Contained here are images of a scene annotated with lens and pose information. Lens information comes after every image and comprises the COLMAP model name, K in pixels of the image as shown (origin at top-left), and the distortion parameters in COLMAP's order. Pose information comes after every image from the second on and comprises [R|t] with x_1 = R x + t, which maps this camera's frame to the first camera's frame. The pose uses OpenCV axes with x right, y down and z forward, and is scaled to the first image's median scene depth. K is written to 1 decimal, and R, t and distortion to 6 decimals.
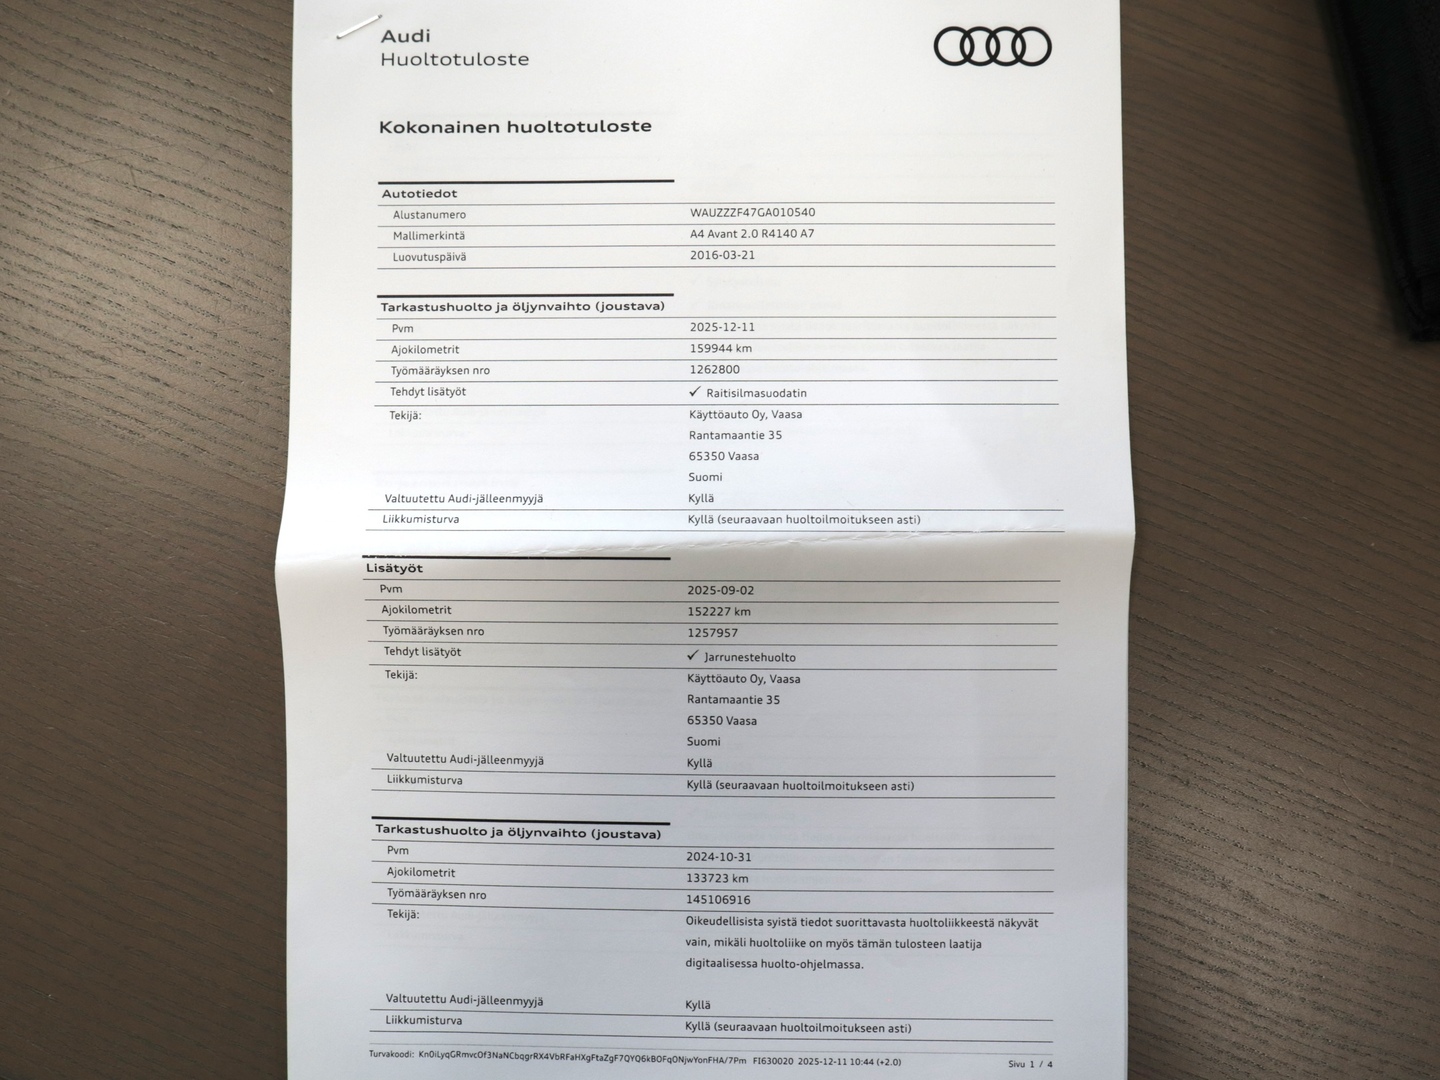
lens RADIAL K [[1083.8, 0, 578.3], [0, 1083.8, 538.3], [0, 0, 1]] dist [-0.067100, -0.002702]
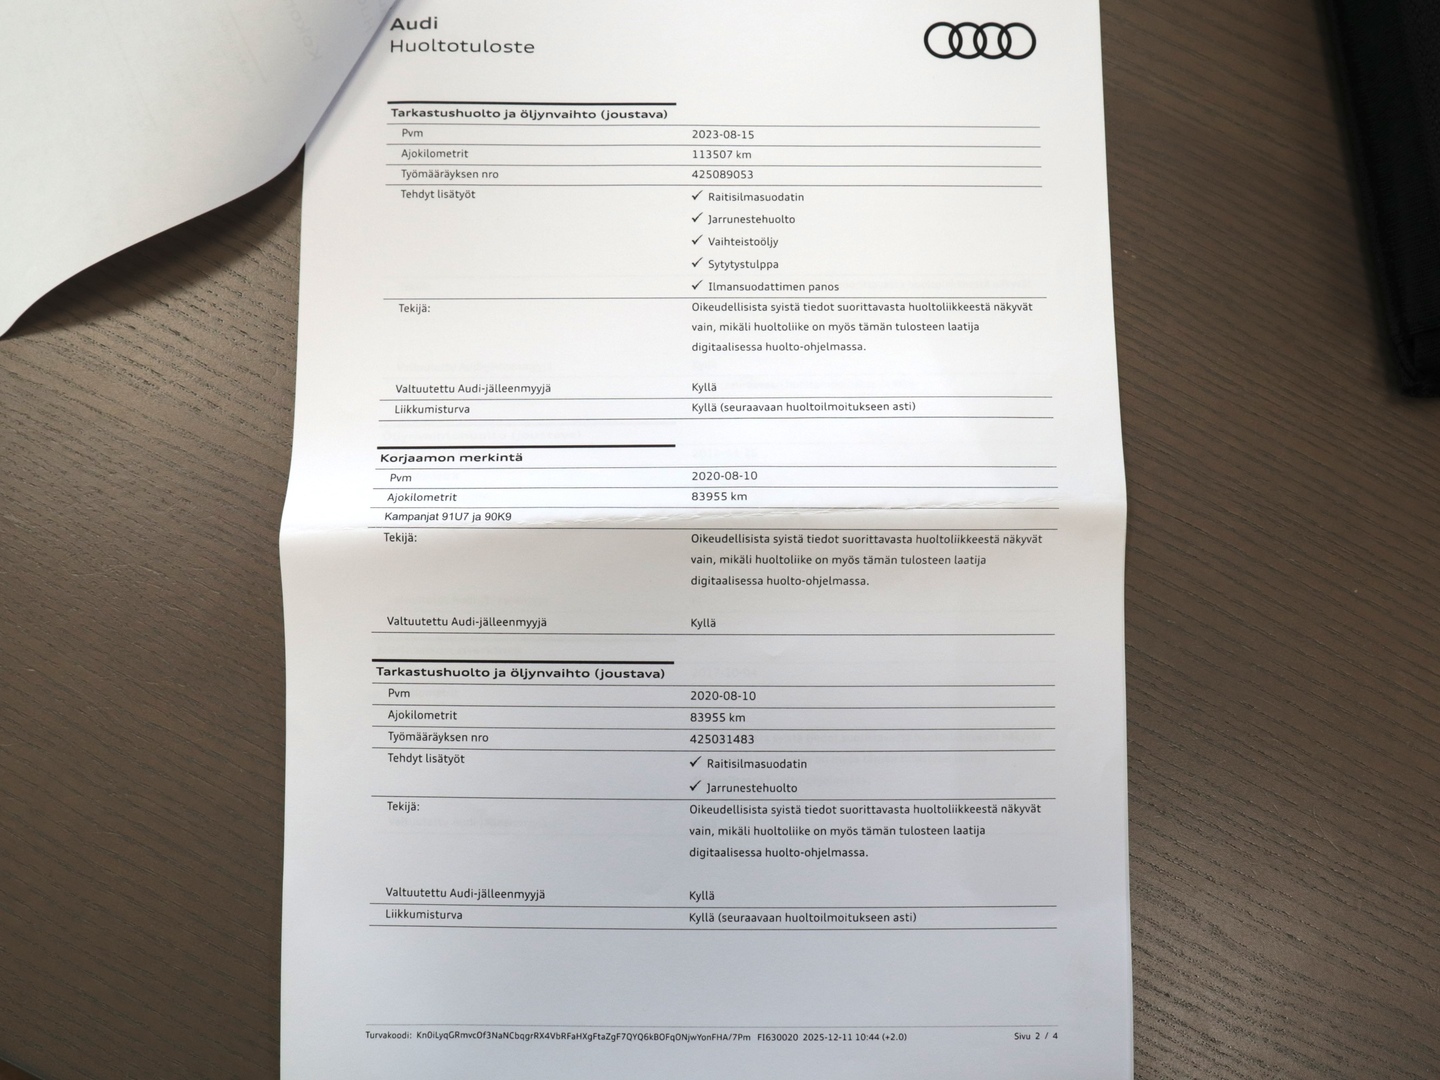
lens RADIAL K [[1085.2, 0, 612.2], [0, 1085.2, 535.9], [0, 0, 1]] dist [-0.077794, 0.005716]
pose [[0.999562, 0.003550, 0.029397, -0.001210], [-0.002256, 0.999032, -0.043933, 0.149651], [-0.029525, 0.043848, 0.998602, -0.004018]]
